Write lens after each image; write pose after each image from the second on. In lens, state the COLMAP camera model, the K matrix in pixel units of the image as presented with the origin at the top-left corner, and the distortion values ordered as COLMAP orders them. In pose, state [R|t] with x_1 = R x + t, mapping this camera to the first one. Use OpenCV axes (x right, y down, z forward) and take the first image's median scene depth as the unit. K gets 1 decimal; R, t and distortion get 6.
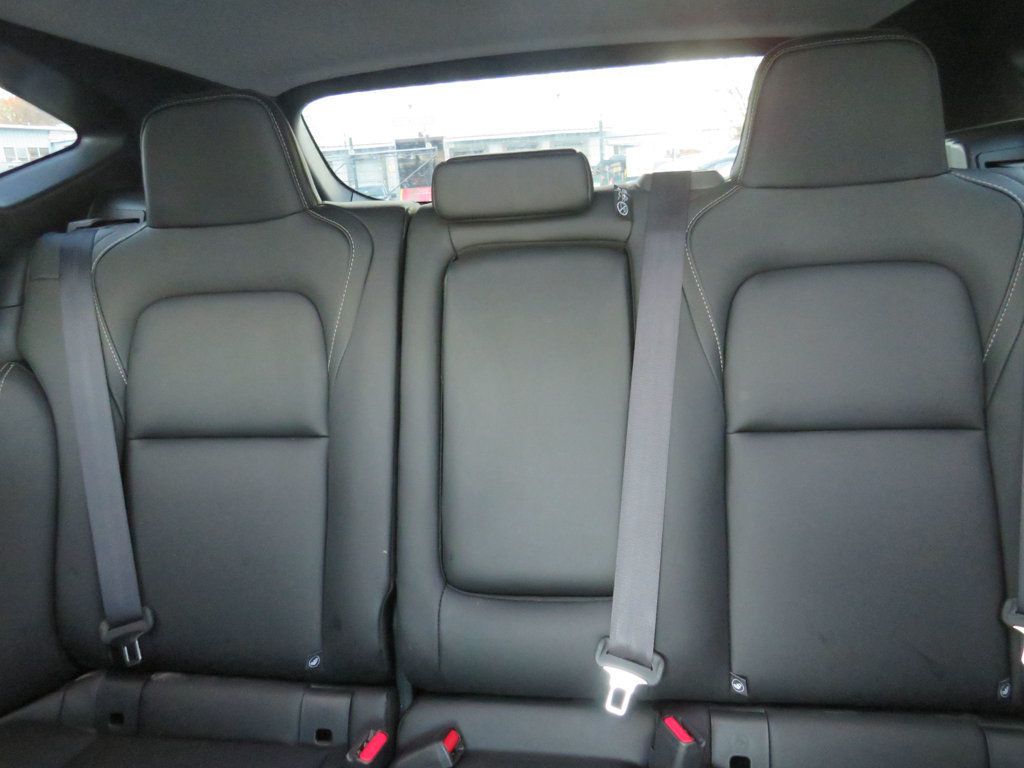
lens RADIAL K [[759.1, 0, 512.0], [0, 759.1, 384.0], [0, 0, 1]] dist [-0.035171, -0.001587]
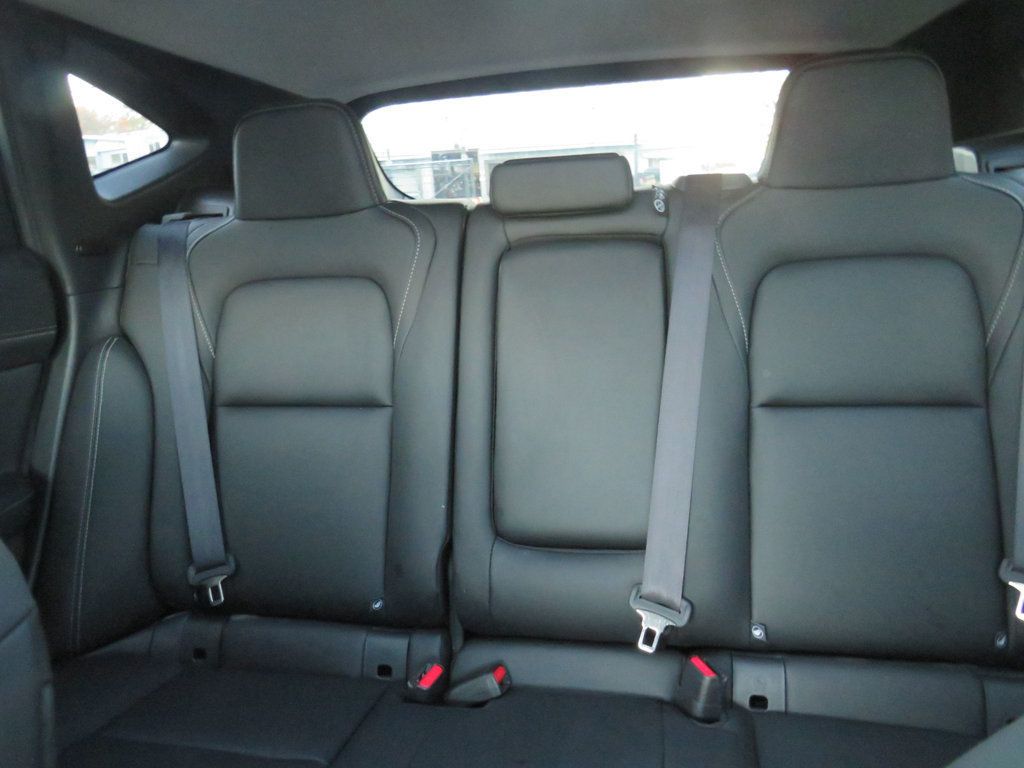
lens RADIAL K [[759.1, 0, 512.0], [0, 759.1, 384.0], [0, 0, 1]] dist [-0.035171, -0.001587]
pose [[0.999048, 0.017666, -0.039889, -0.022404], [-0.018263, 0.999726, -0.014633, 0.051357], [0.039620, 0.015348, 0.999097, -0.121385]]
